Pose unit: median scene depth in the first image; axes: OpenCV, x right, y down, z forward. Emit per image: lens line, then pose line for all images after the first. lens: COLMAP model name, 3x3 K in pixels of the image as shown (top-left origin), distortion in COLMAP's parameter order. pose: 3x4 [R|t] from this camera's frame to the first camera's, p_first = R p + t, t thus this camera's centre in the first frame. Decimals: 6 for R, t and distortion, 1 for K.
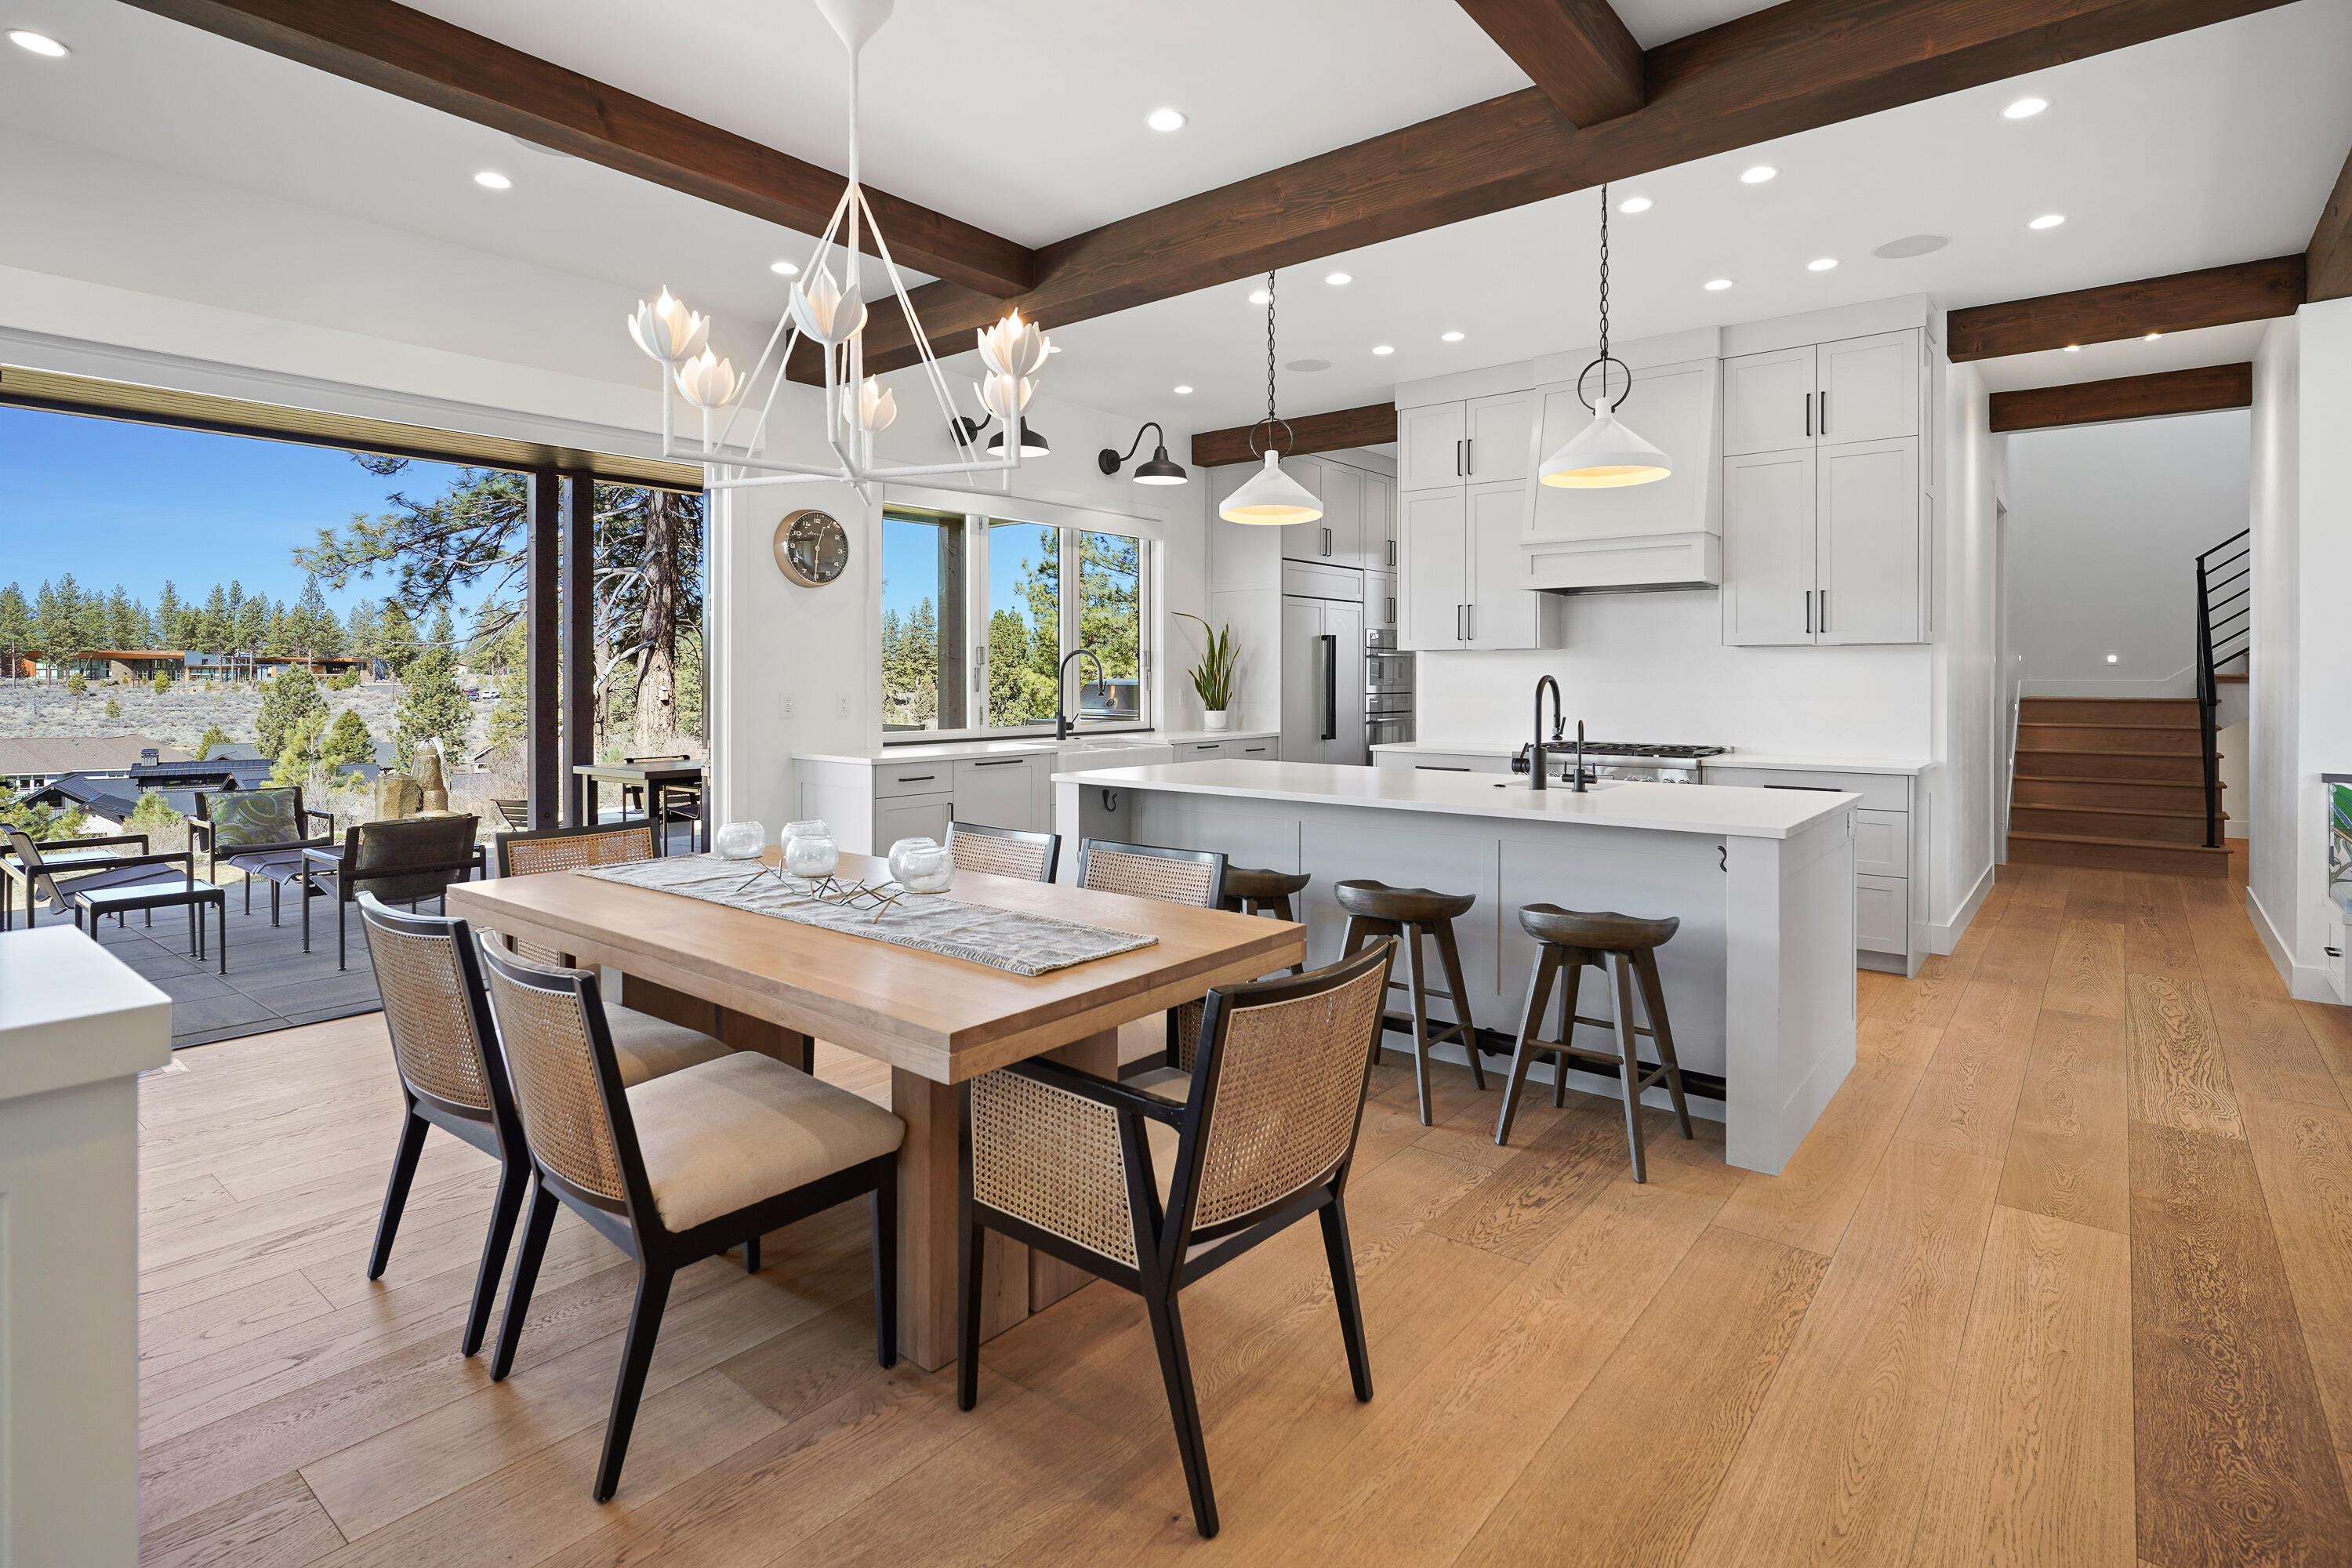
lens RADIAL K [[1188.3, 0, 1114.1], [0, 1188.3, 687.3], [0, 0, 1]] dist [-0.004632, 0.000169]
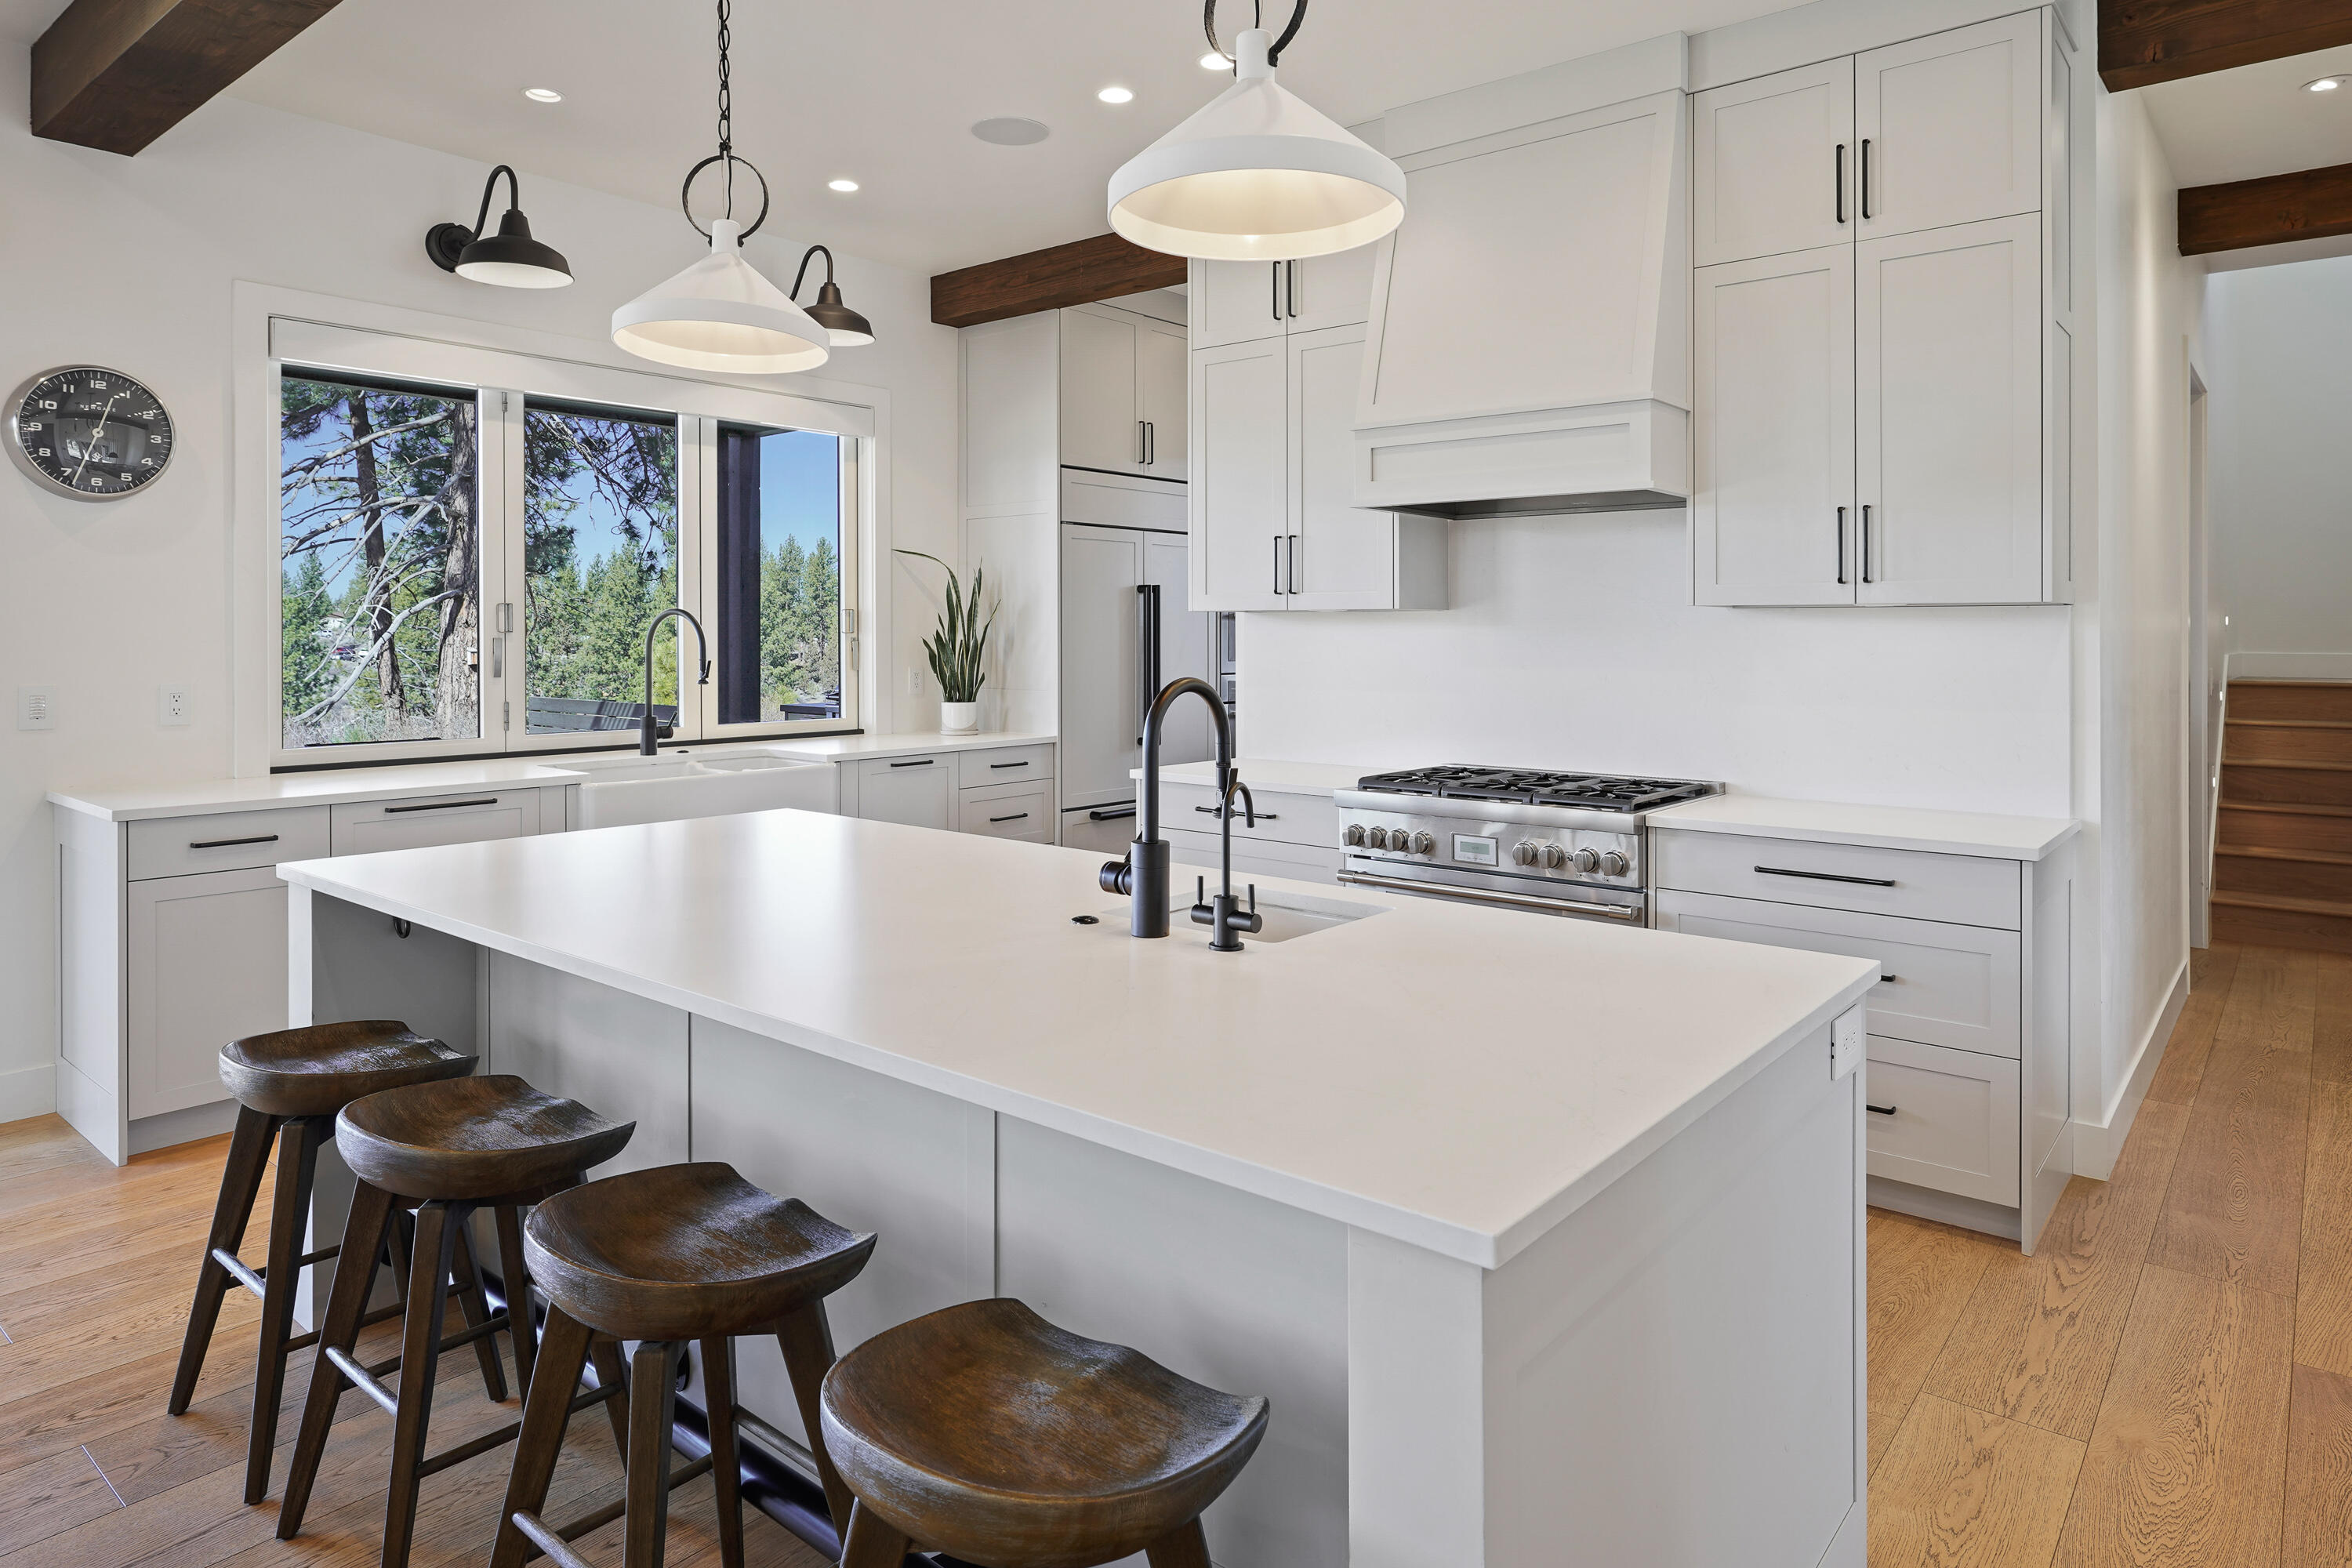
lens RADIAL K [[1316.5, 0, 1172.0], [0, 1316.5, 627.3], [0, 0, 1]] dist [-0.000619, -0.000663]
pose [[0.999839, 0.001460, -0.017890, 0.233096], [-0.001624, 0.999957, -0.009178, -0.015870], [0.017876, 0.009205, 0.999798, 0.315333]]
